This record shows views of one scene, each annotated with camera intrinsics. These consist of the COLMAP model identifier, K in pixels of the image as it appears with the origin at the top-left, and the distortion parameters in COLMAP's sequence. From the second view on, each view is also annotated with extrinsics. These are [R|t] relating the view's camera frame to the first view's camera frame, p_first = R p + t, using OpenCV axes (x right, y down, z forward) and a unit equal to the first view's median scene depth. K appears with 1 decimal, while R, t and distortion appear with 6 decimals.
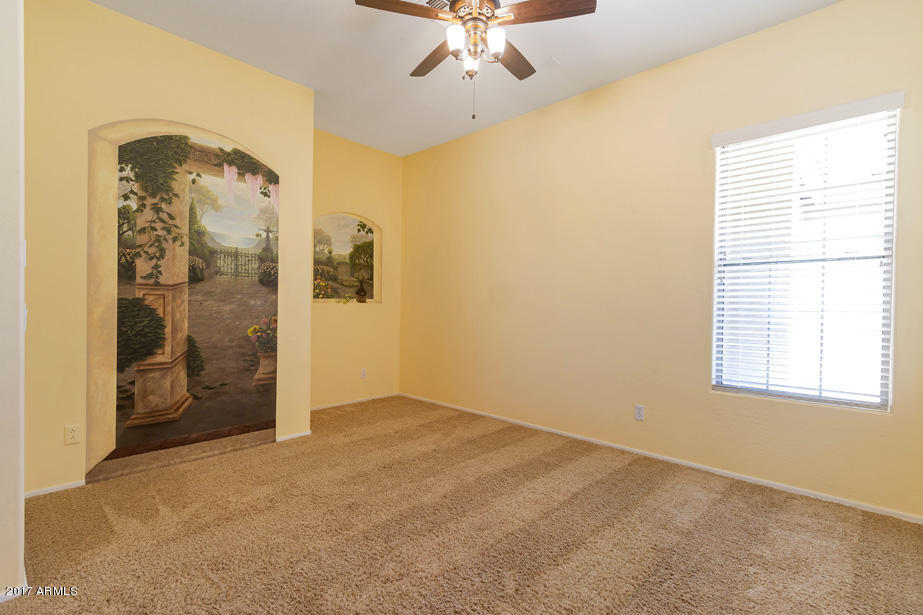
lens RADIAL K [[432.6, 0, 463.9], [0, 432.6, 307.8], [0, 0, 1]] dist [0.002908, 0.000209]
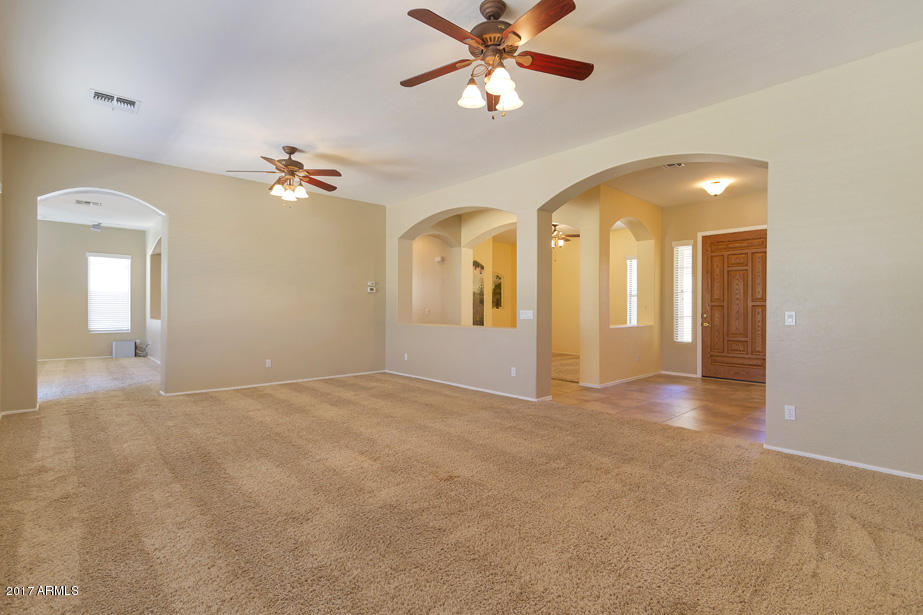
lens RADIAL K [[432.6, 0, 459.3], [0, 432.6, 307.5], [0, 0, 1]] dist [0.002908, 0.000209]
pose [[0.997403, -0.020543, -0.069024, -0.283081], [0.019732, 0.999728, -0.012409, 0.008064], [0.069260, 0.011015, 0.997538, -1.415300]]
